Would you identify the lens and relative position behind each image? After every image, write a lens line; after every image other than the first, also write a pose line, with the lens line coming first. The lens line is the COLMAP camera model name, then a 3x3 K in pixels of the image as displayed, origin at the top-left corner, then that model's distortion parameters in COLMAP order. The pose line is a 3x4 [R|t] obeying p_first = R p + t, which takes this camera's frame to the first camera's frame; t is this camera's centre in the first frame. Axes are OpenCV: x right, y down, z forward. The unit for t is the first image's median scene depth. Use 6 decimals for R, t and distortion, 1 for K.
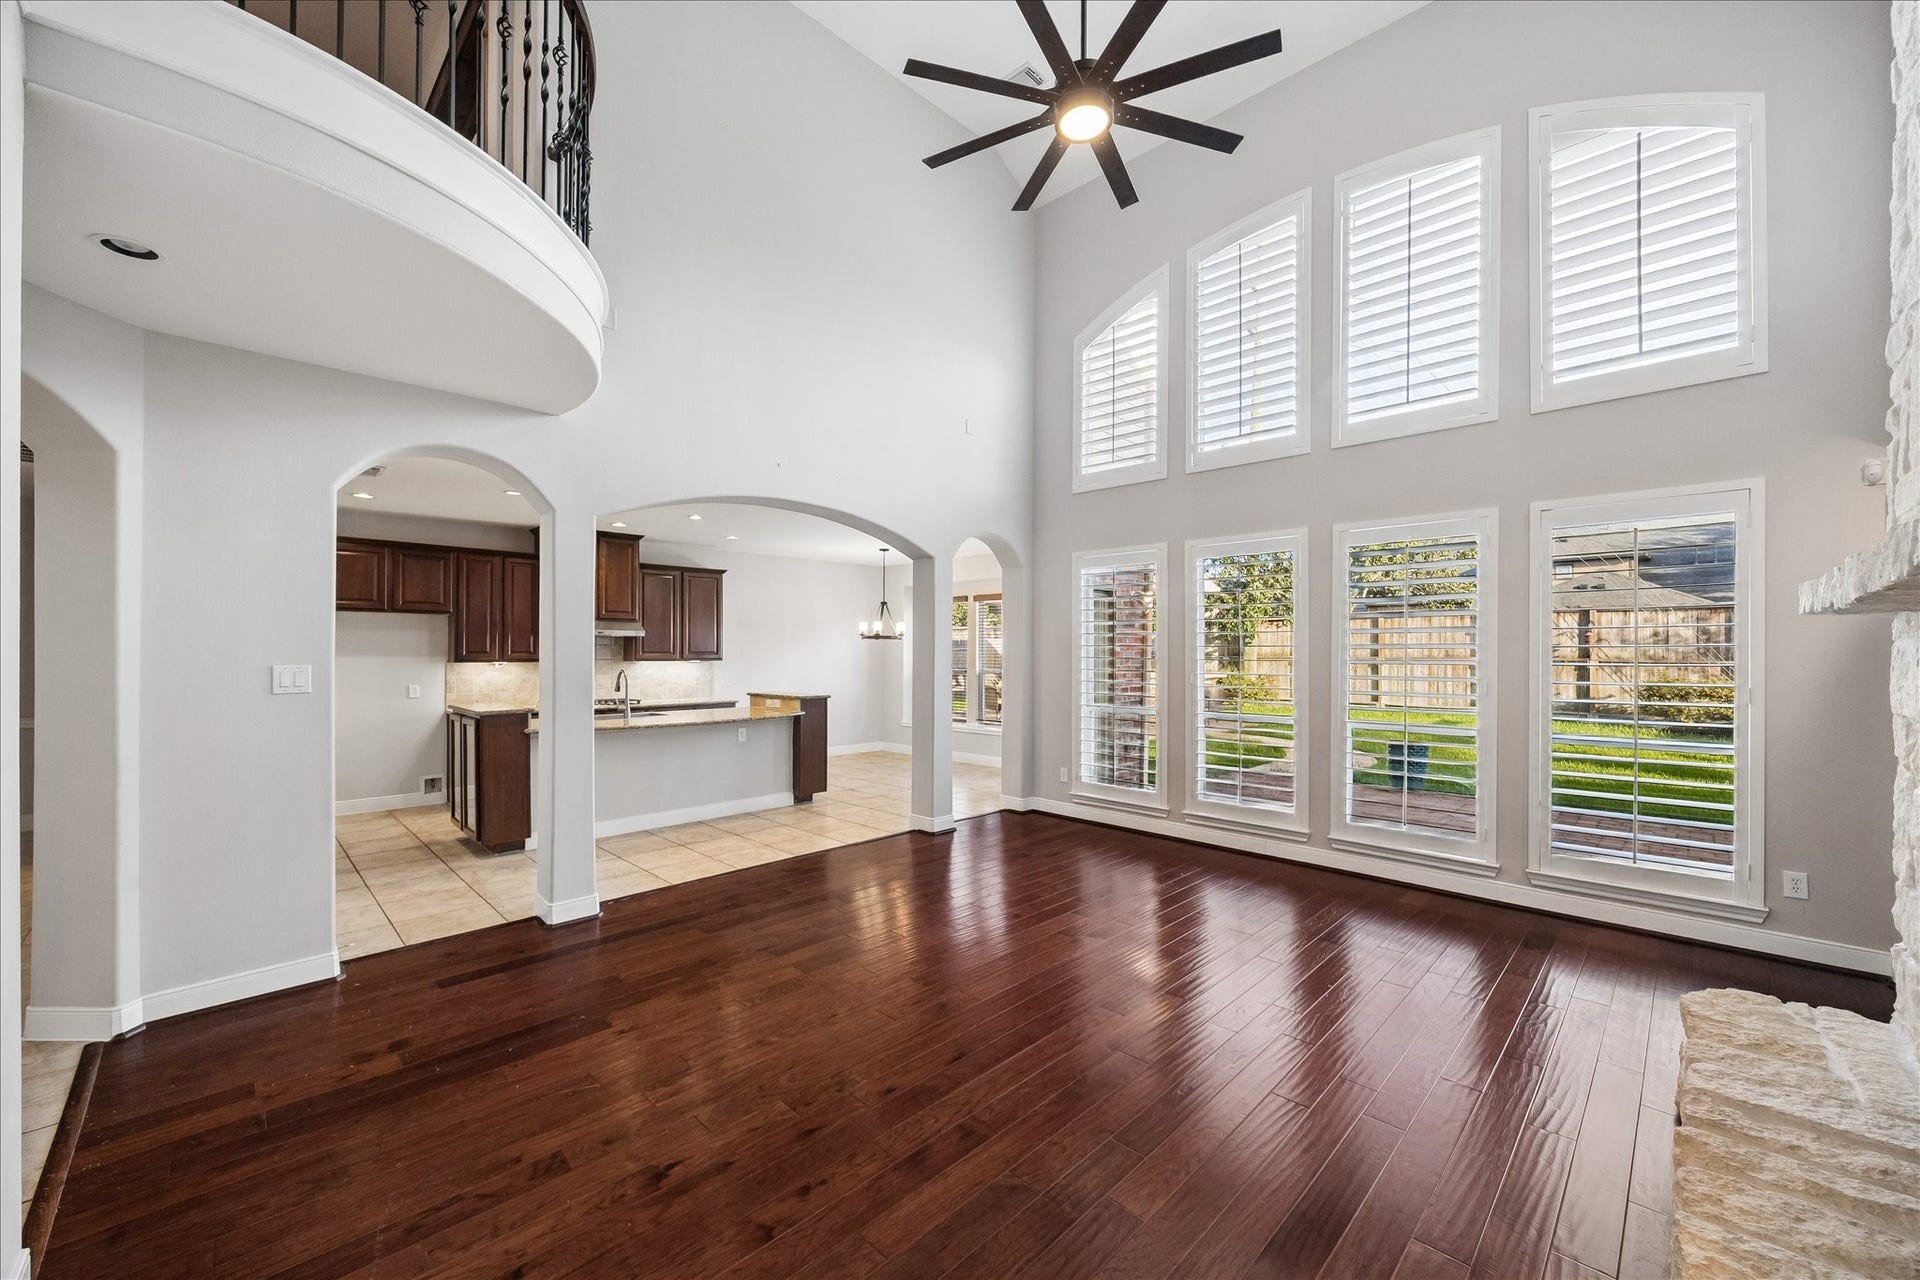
lens RADIAL K [[783.3, 0, 966.7], [0, 783.3, 633.1], [0, 0, 1]] dist [0.102329, -0.000019]
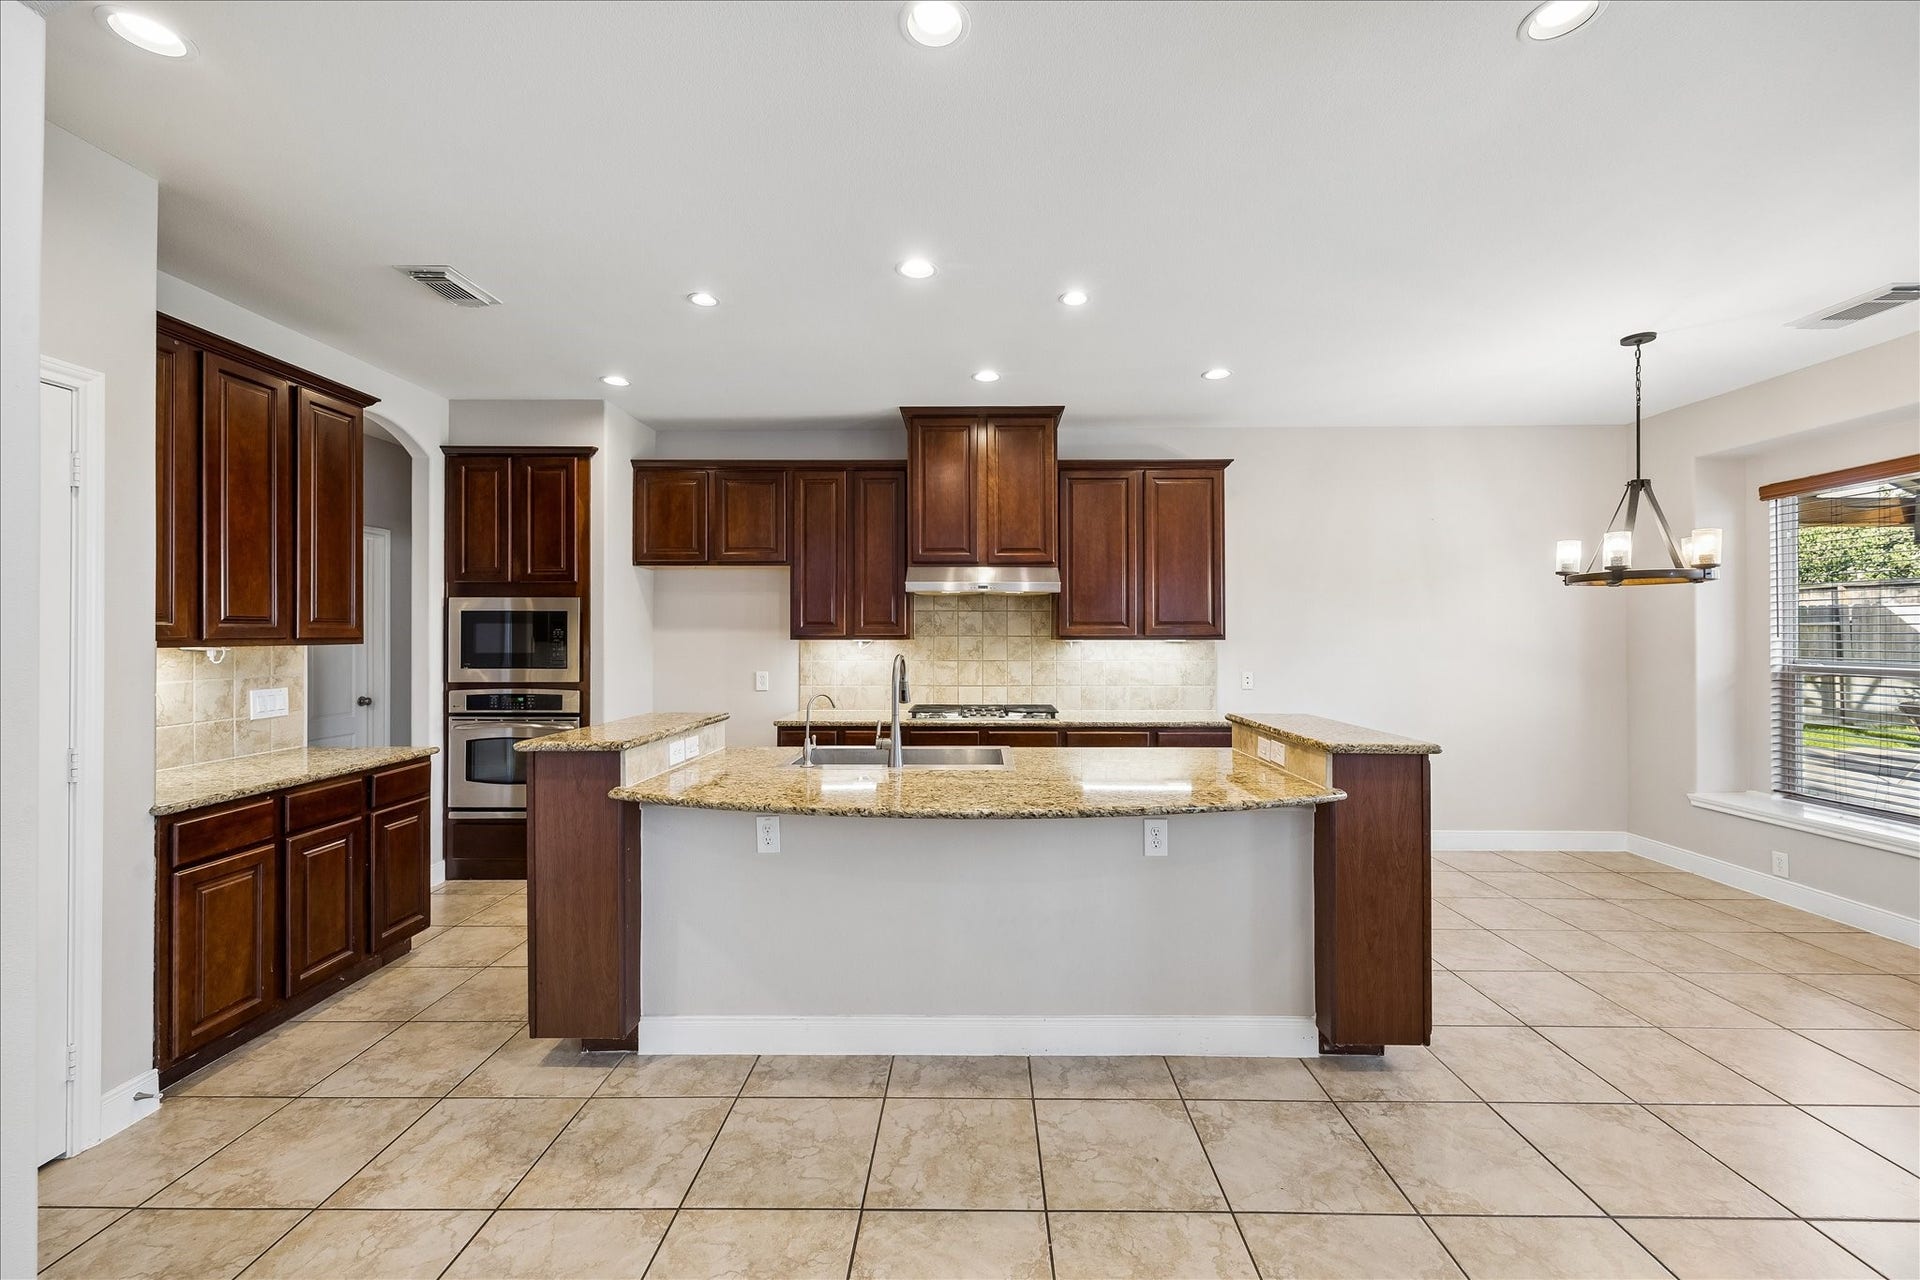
lens RADIAL K [[790.0, 0, 966.7], [0, 790.0, 623.6], [0, 0, 1]] dist [0.002894, -0.000331]
pose [[0.704314, -0.014374, -0.709743, -0.080987], [0.017685, 0.999840, -0.002699, 0.027174], [0.709668, -0.010651, 0.704456, 0.644293]]
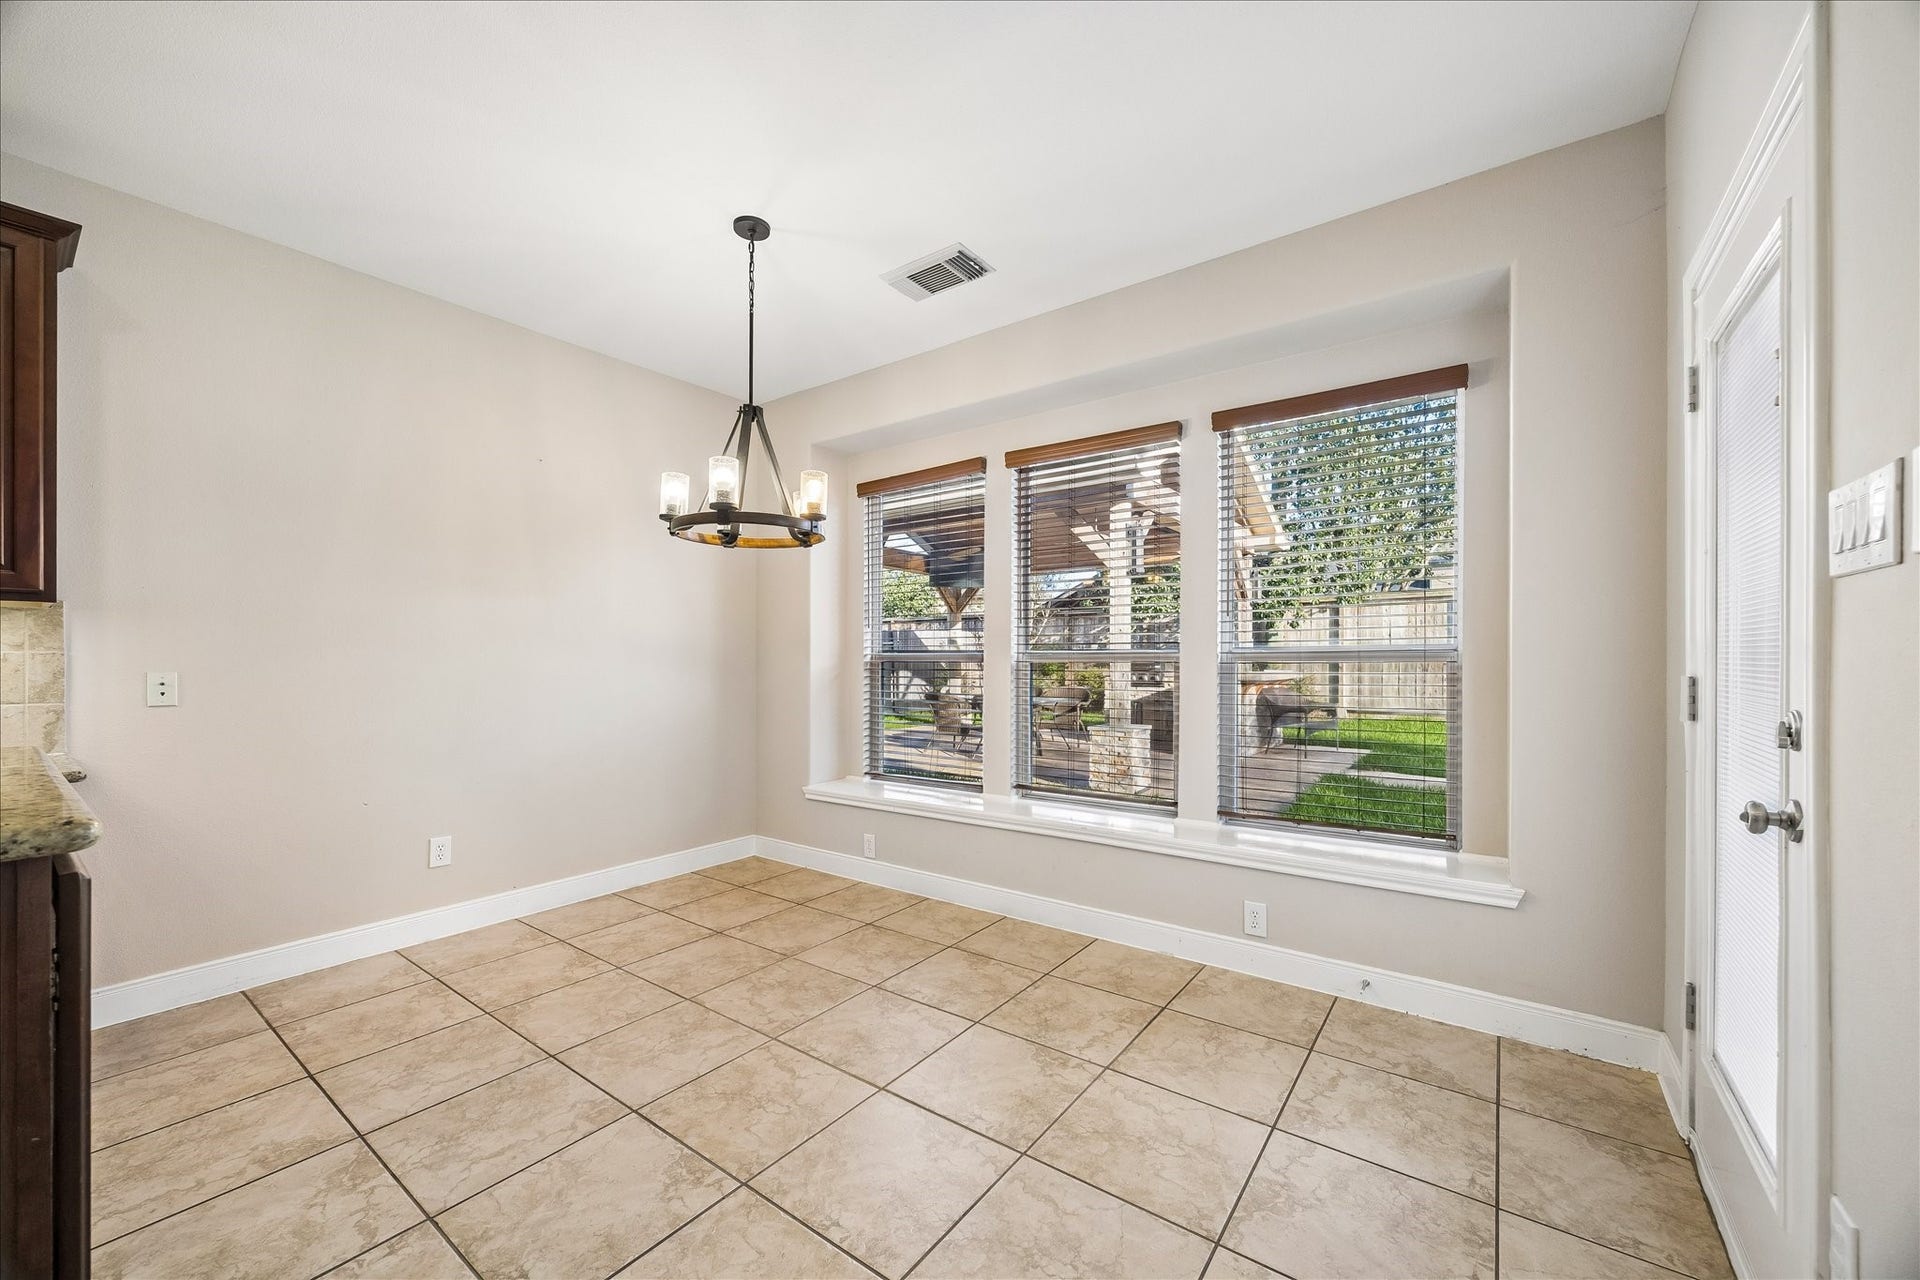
lens RADIAL K [[739.1, 0, 967.1], [0, 739.1, 654.3], [0, 0, 1]] dist [0.000316, -0.000026]
pose [[0.988598, -0.007055, 0.150415, -0.085262], [0.004846, 0.999875, 0.015048, 0.057264], [-0.150503, -0.014147, 0.988508, 0.890791]]
